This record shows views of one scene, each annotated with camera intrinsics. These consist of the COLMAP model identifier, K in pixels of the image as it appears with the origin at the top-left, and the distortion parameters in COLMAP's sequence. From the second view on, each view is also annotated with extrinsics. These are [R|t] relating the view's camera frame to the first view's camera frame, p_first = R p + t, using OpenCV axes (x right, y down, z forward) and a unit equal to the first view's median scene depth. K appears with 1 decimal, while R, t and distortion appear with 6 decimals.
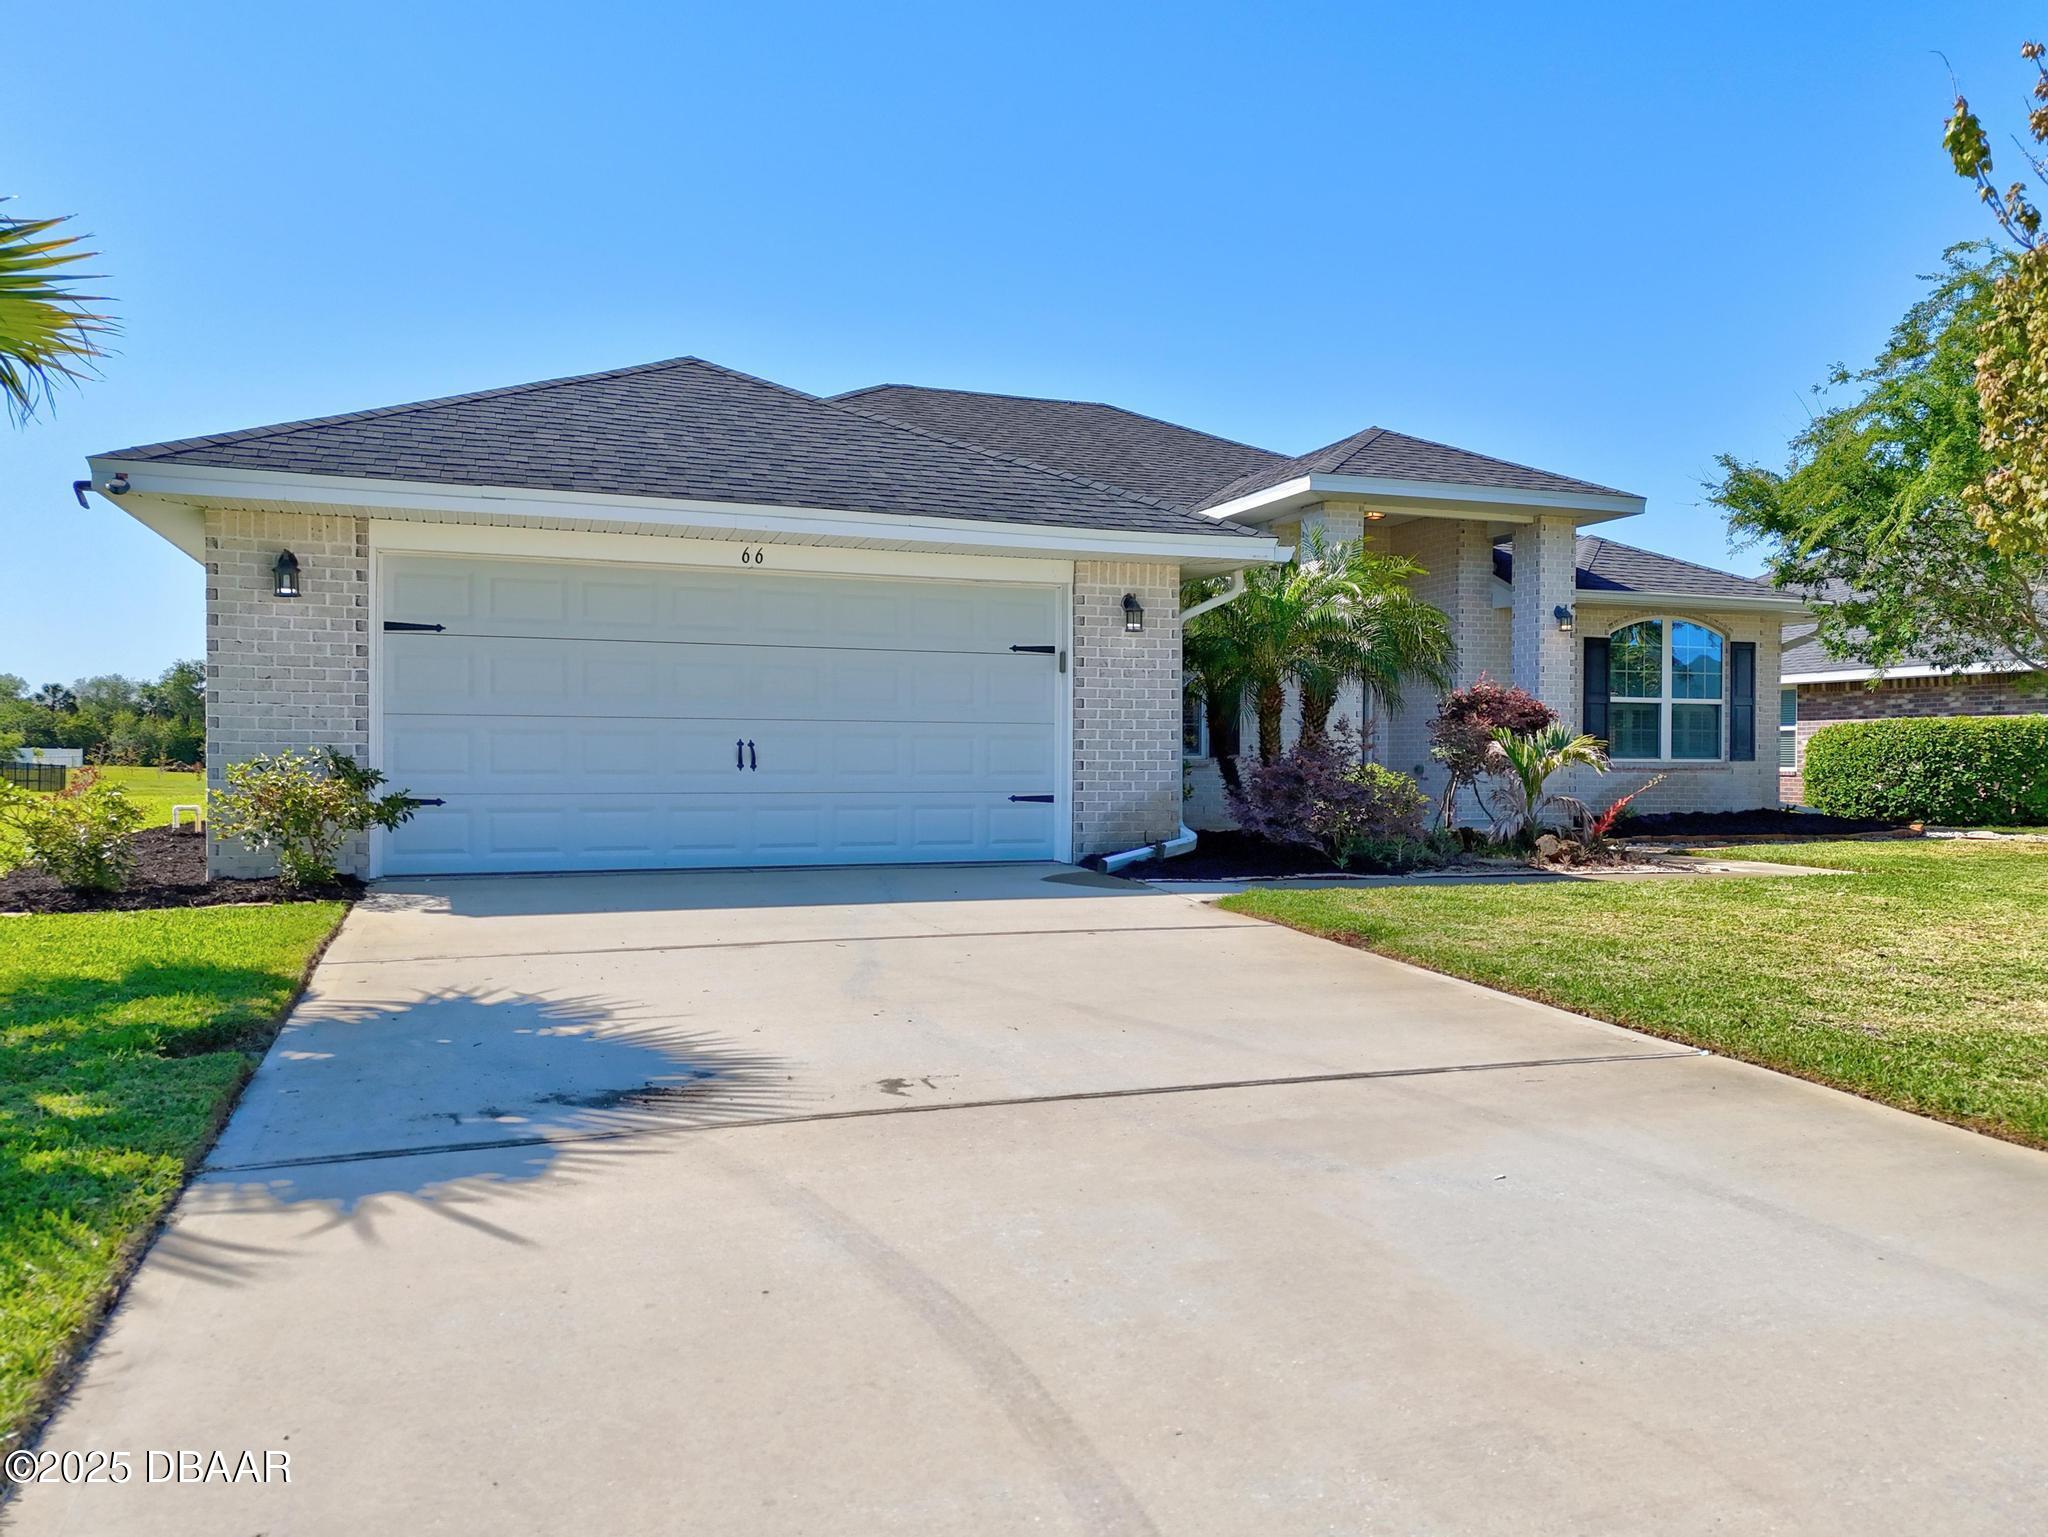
lens RADIAL K [[1505.7, 0, 1025.8], [0, 1505.7, 766.9], [0, 0, 1]] dist [0.074067, -0.063927]
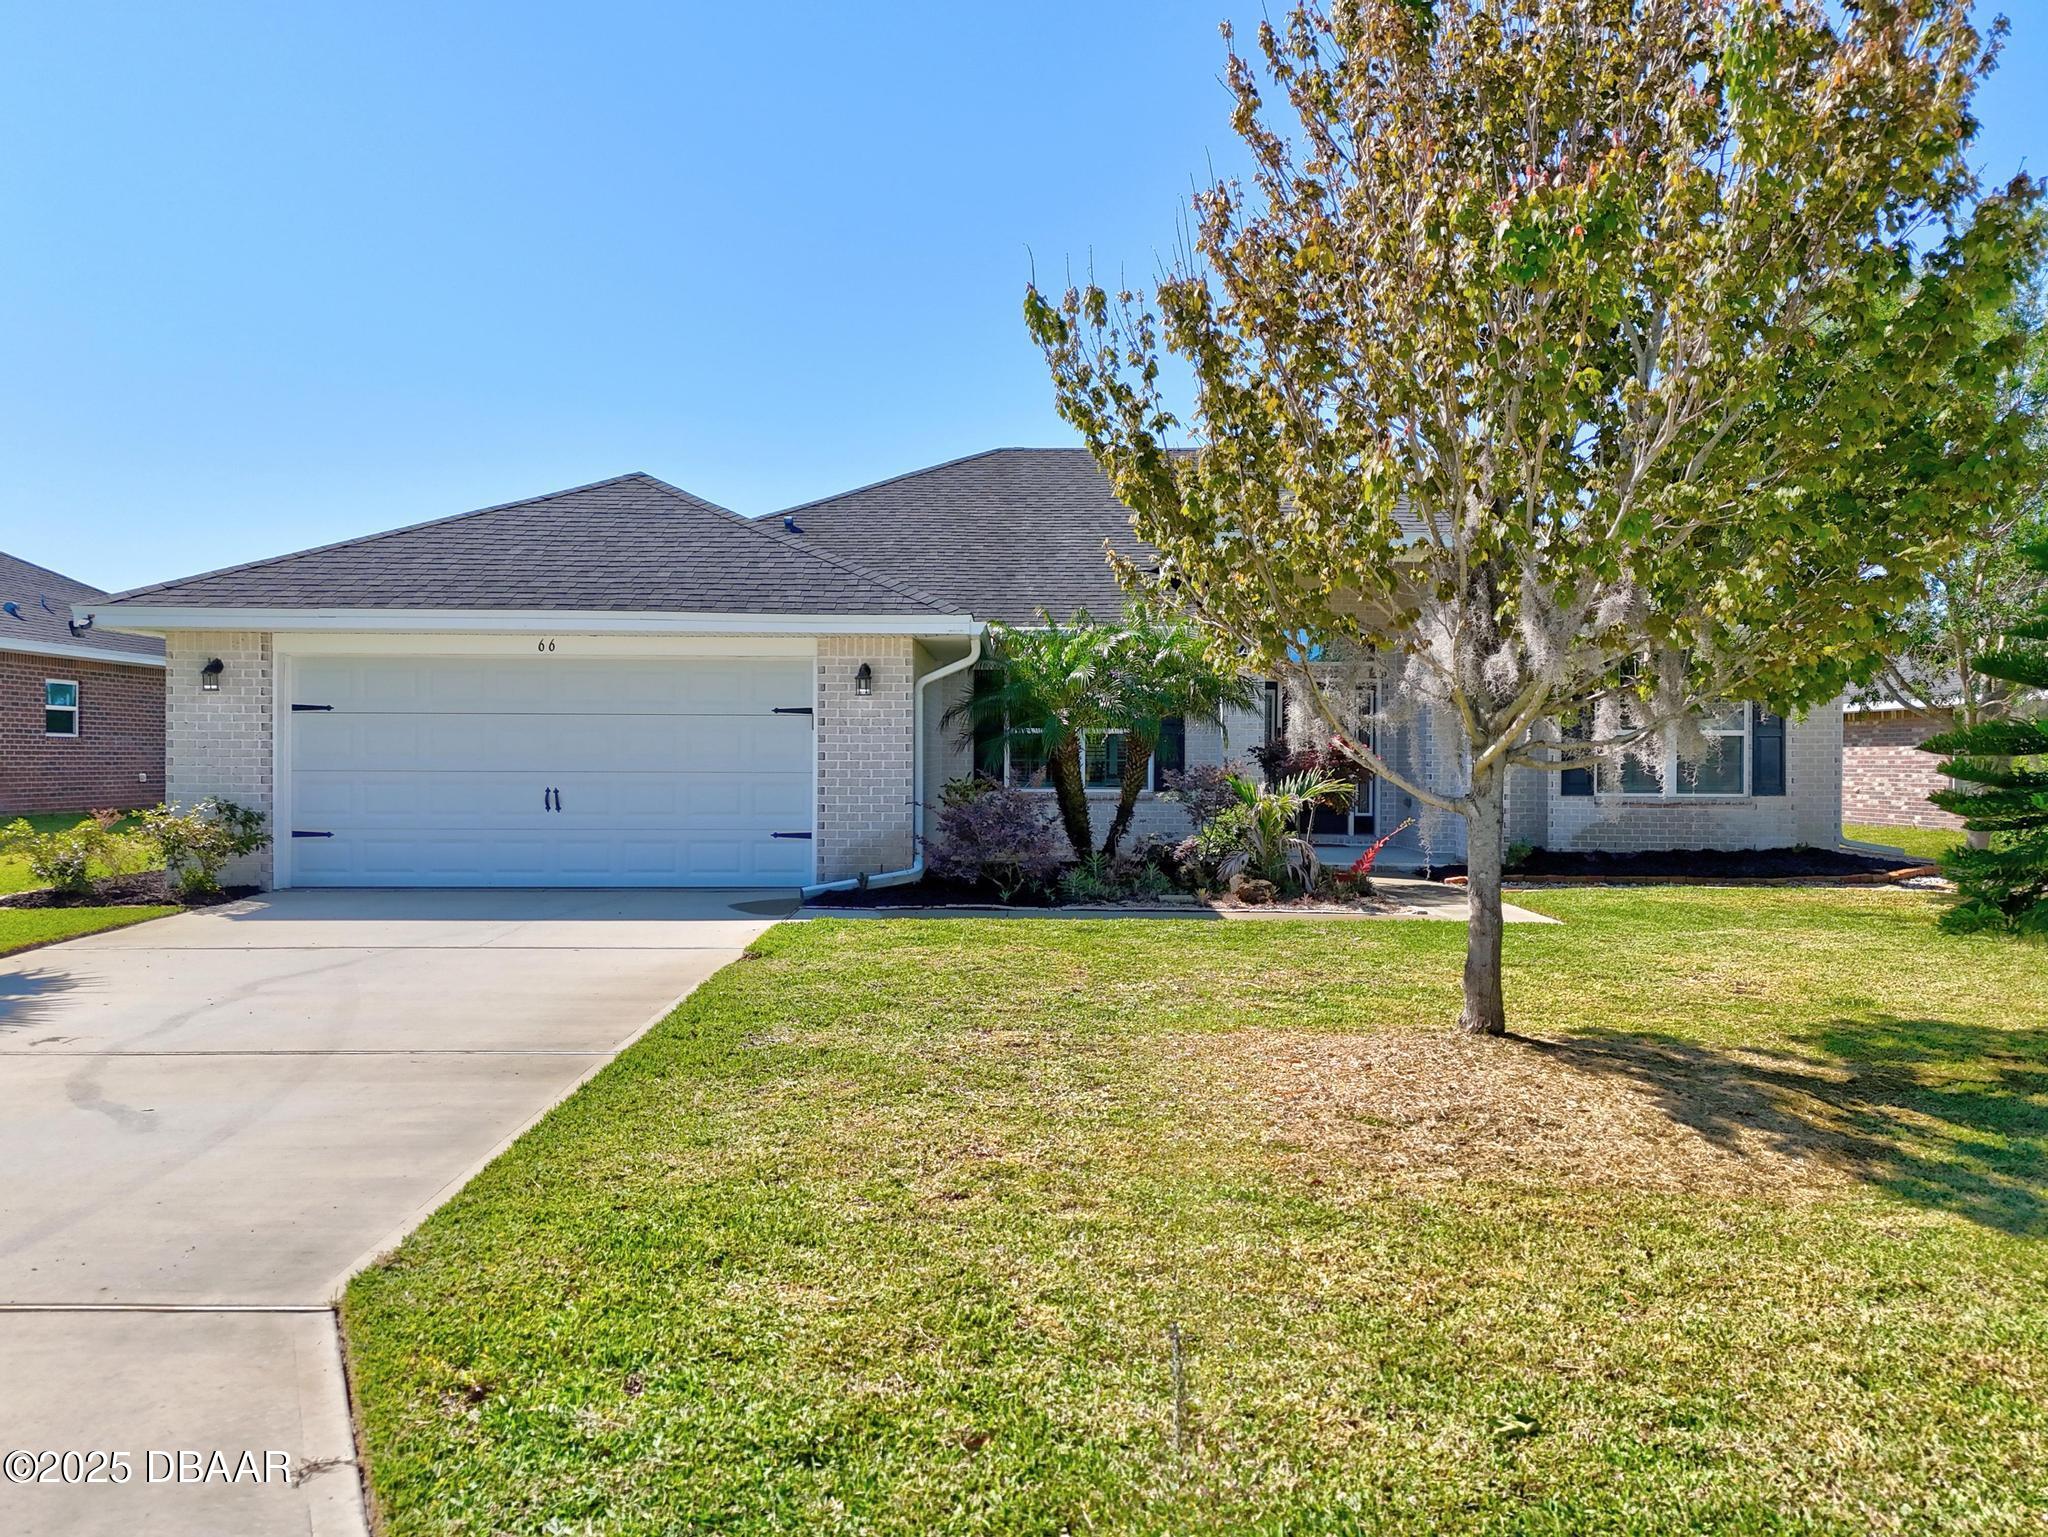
lens RADIAL K [[1505.7, 0, 1024.5], [0, 1505.7, 765.0], [0, 0, 1]] dist [0.074067, -0.063927]
pose [[0.938848, -0.000689, -0.344332, 0.515488], [-0.000796, 0.999991, -0.004169, -0.026231], [0.344331, 0.004188, 0.938839, -0.058171]]
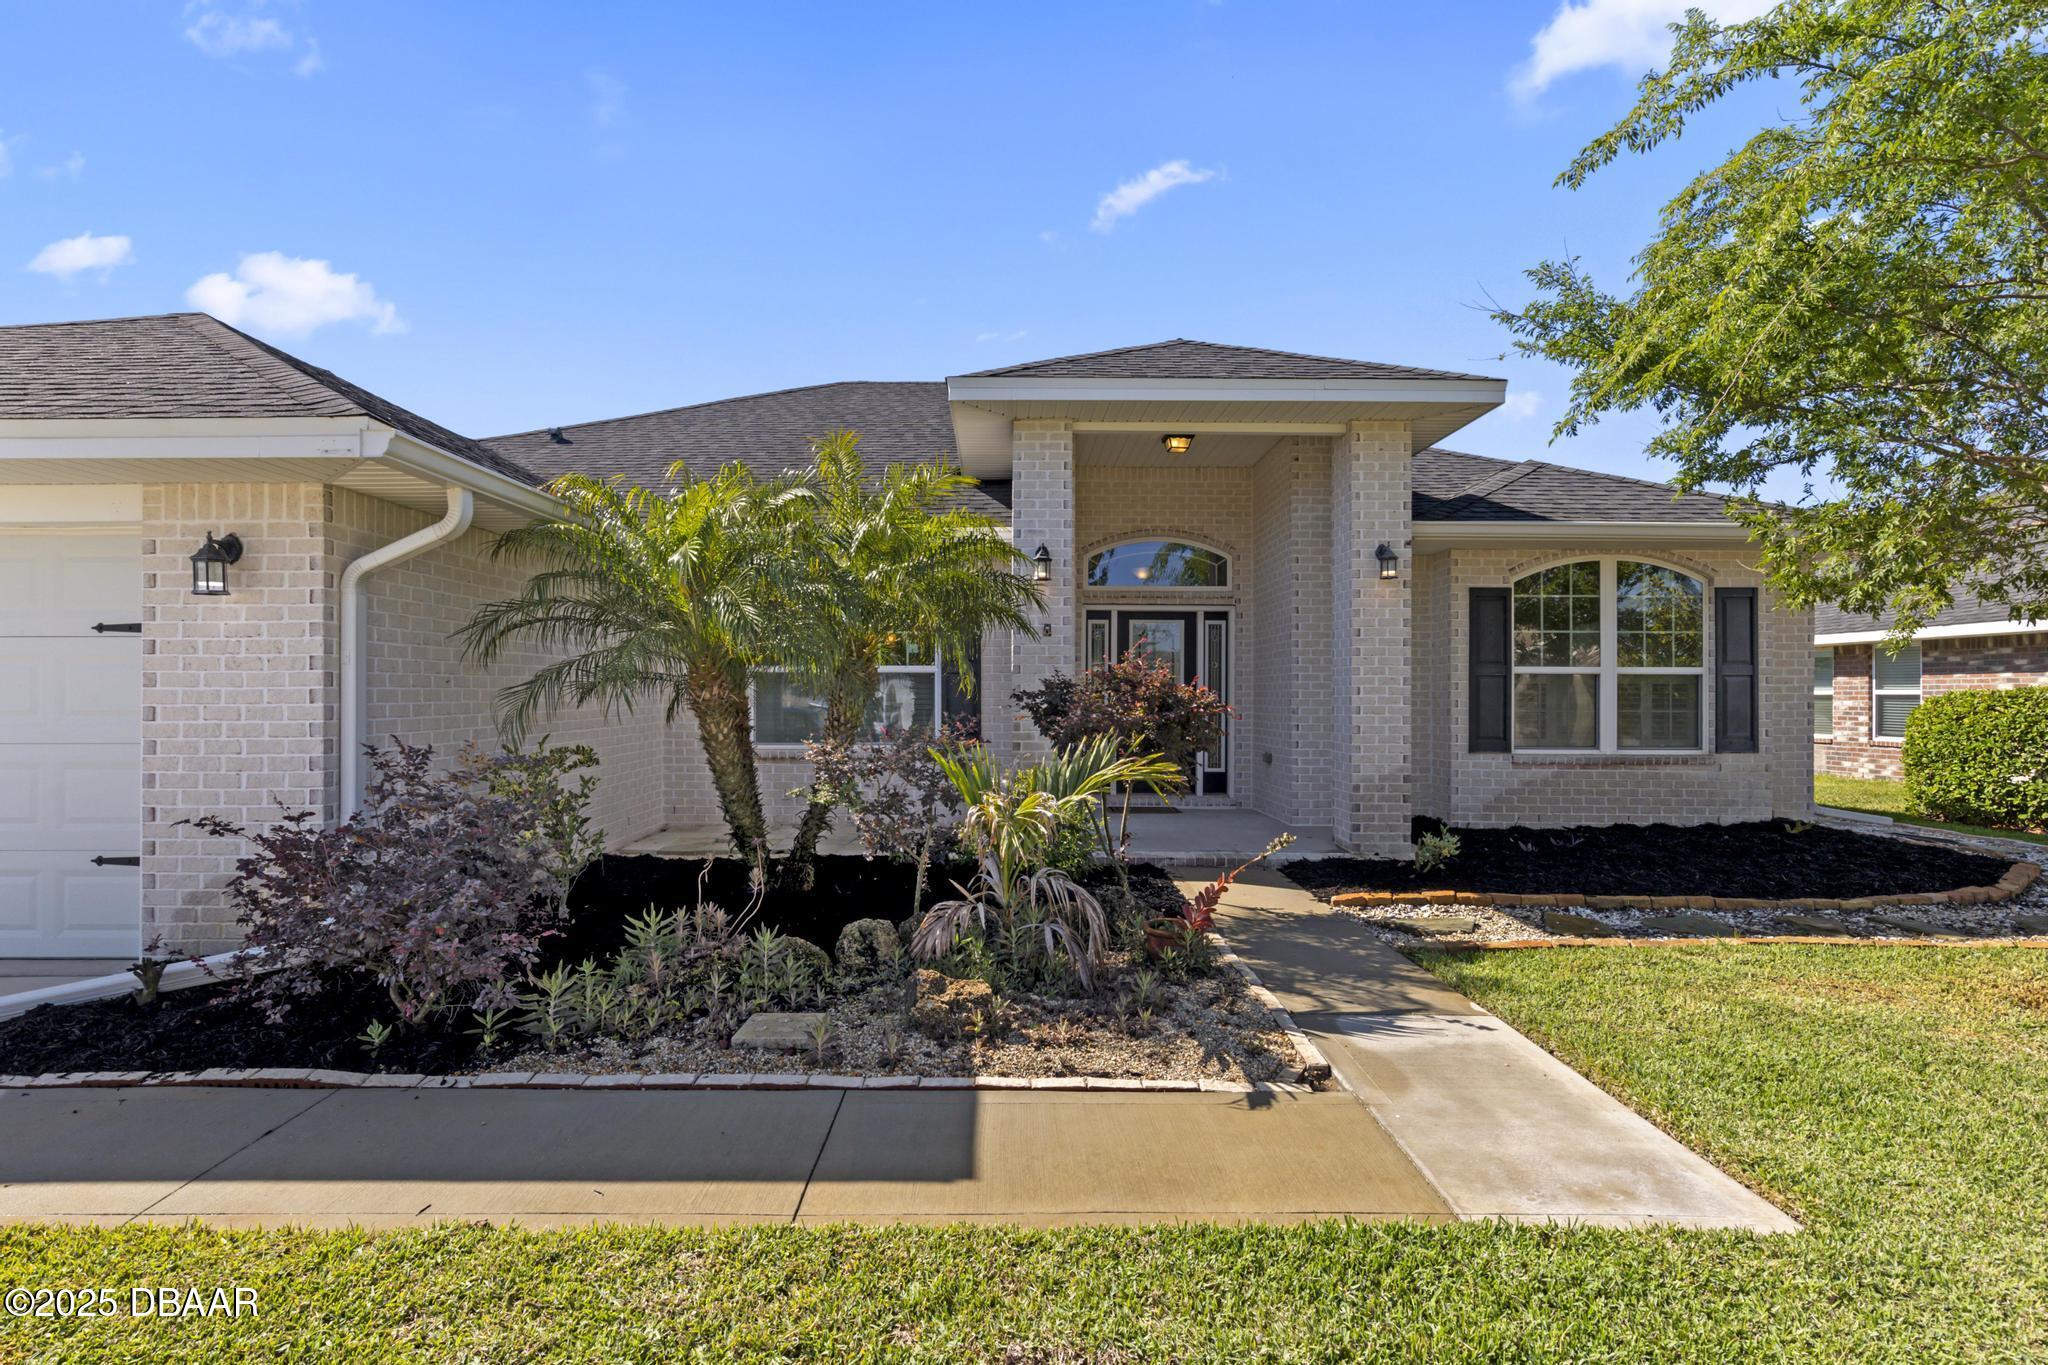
lens RADIAL K [[983.0, 0, 1010.3], [0, 983.0, 694.5], [0, 0, 1]] dist [0.000240, 0.000685]
pose [[0.940072, -0.003138, -0.340961, 0.434996], [0.000915, 0.999977, -0.006679, -0.040575], [0.340974, 0.005966, 0.940054, 0.637724]]
